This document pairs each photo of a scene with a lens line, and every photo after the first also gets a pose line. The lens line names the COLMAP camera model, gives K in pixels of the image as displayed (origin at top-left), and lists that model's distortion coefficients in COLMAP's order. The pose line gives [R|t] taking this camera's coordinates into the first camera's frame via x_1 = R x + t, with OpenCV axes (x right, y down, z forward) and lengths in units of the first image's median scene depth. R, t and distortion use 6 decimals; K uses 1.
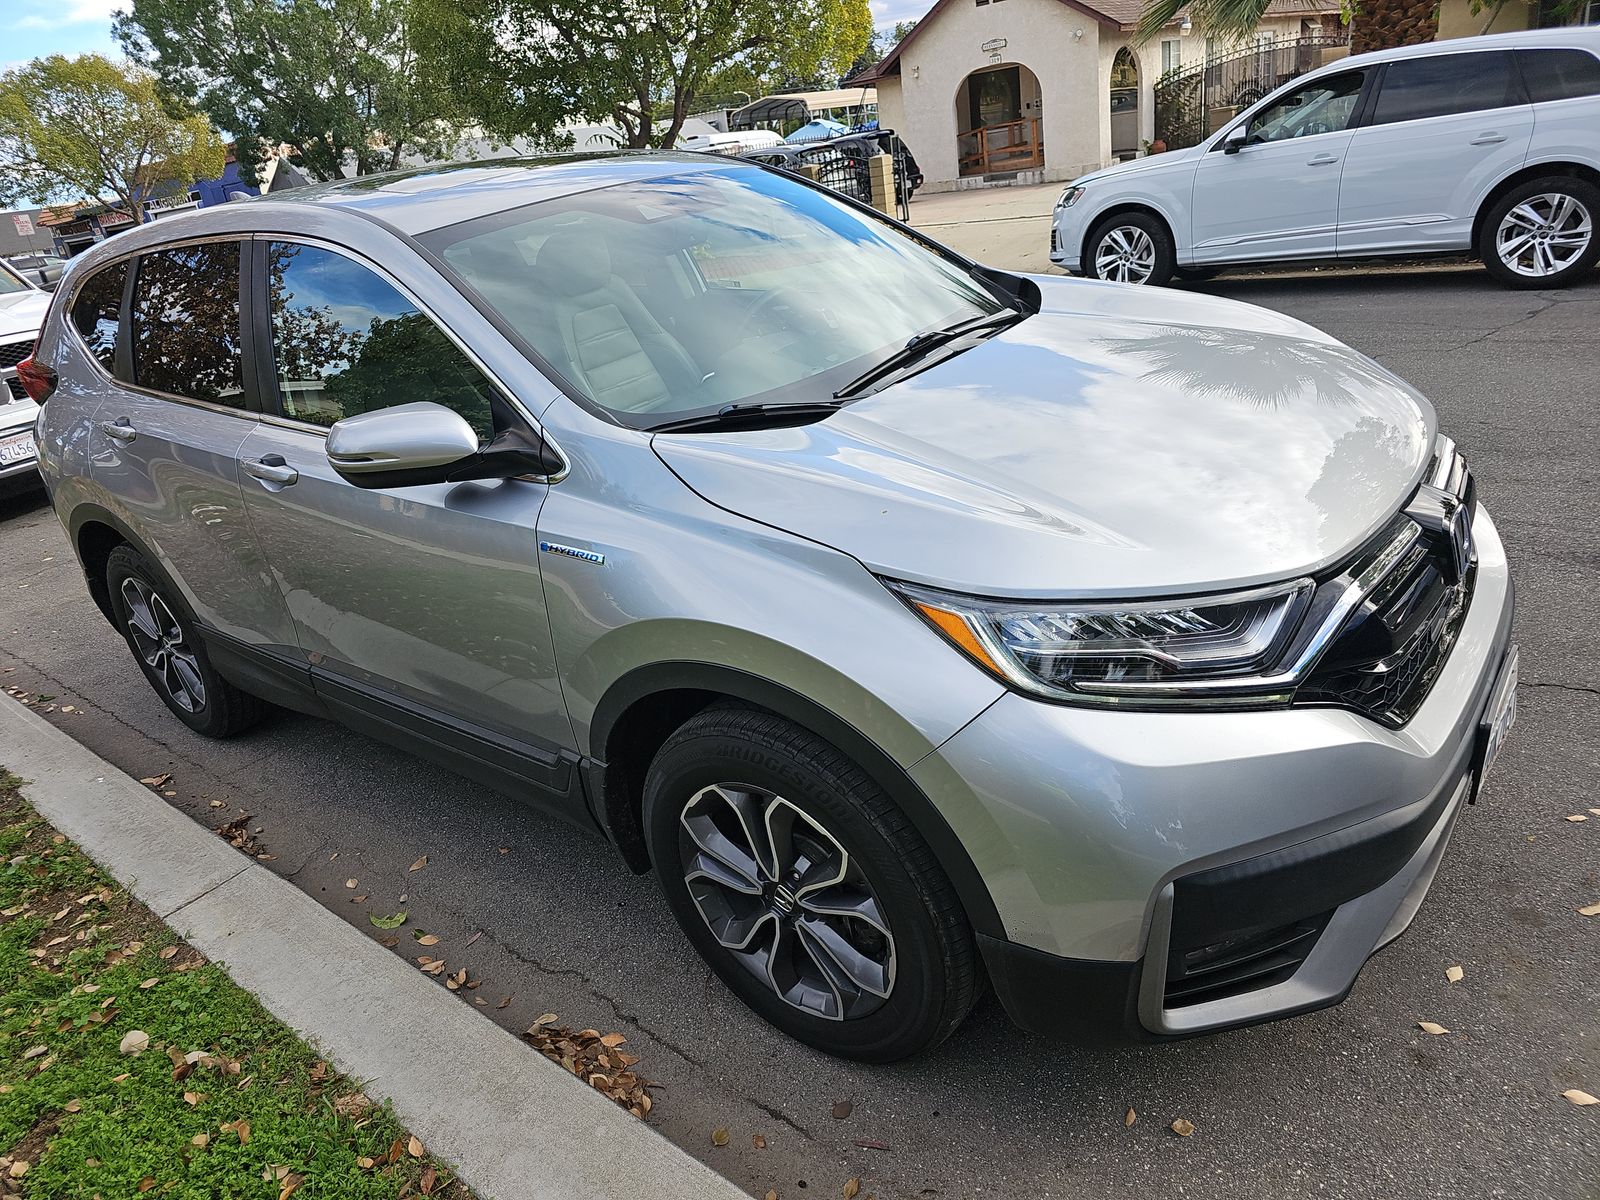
lens RADIAL K [[1052.9, 0, 800.0], [0, 1052.9, 600.0], [0, 0, 1]] dist [0.096084, -0.124402]
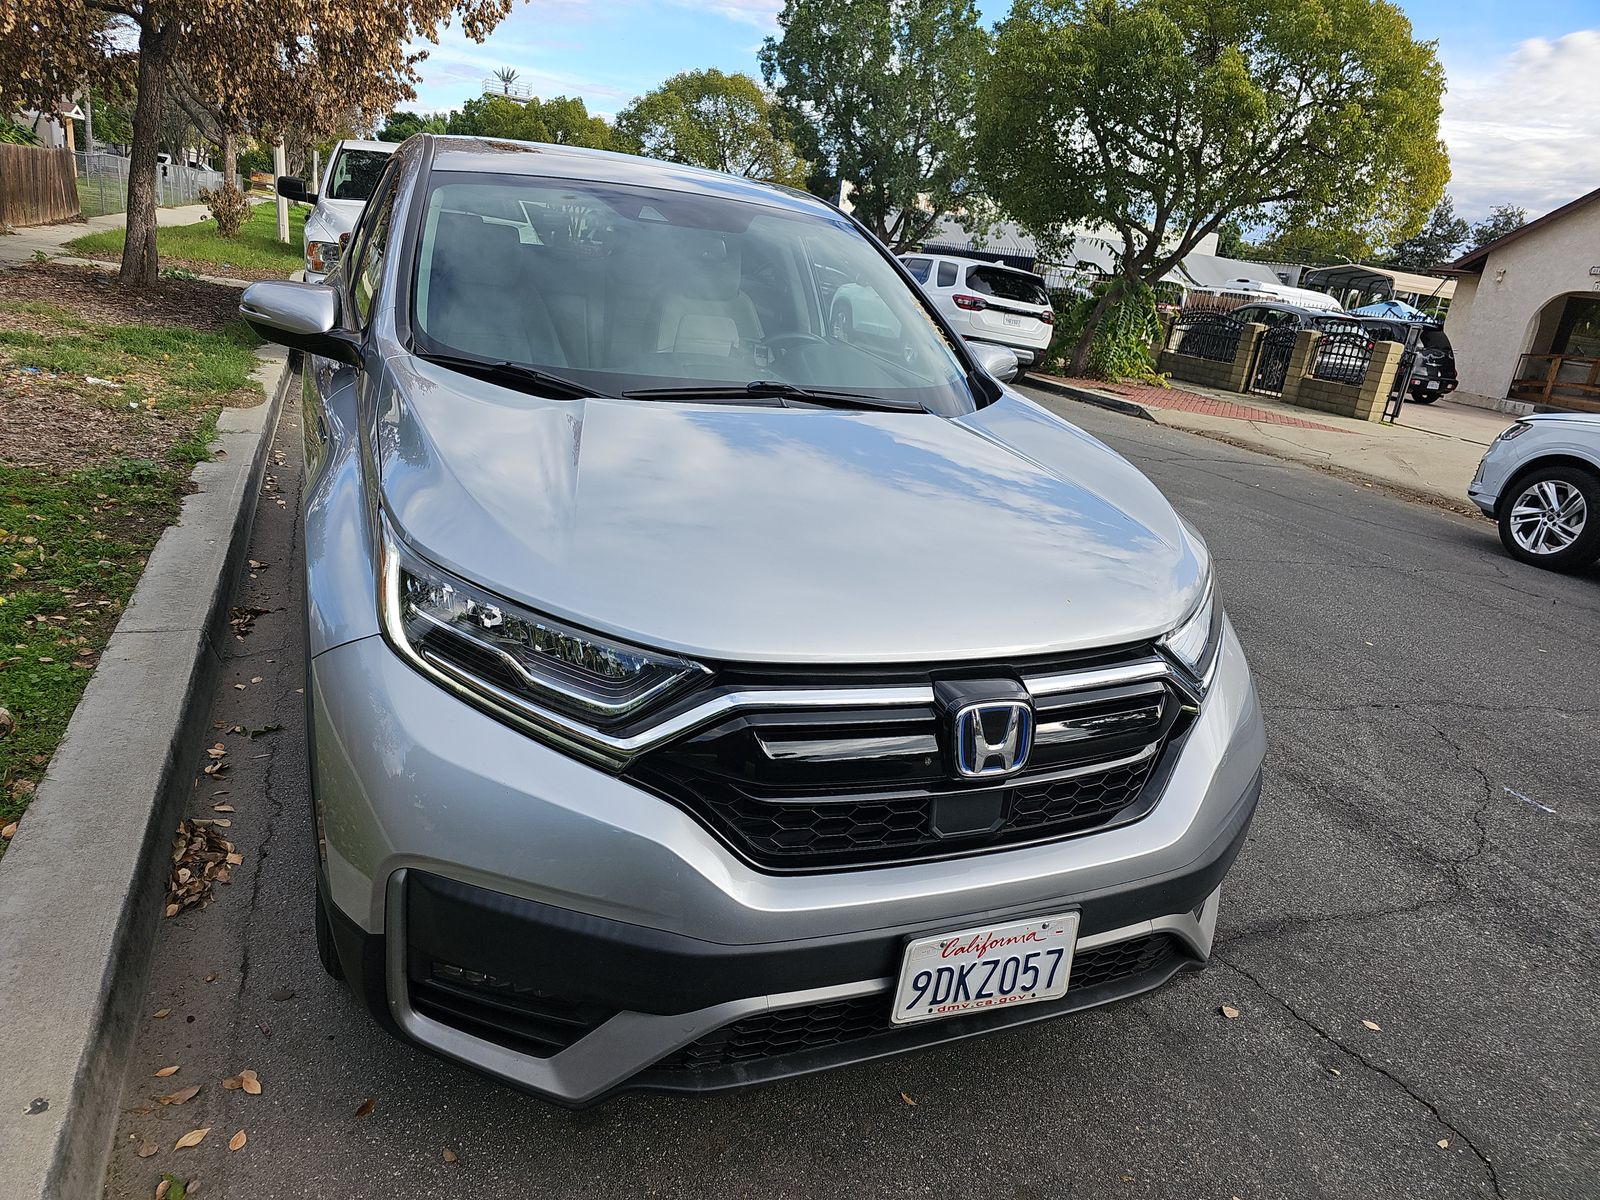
lens RADIAL K [[1063.9, 0, 802.2], [0, 1063.9, 610.6], [0, 0, 1]] dist [0.046787, -0.040325]
pose [[0.847325, 0.383790, -0.367076, 0.463598], [-0.410175, 0.911982, 0.006697, -0.056192], [0.337337, 0.144891, 0.930167, 0.080614]]
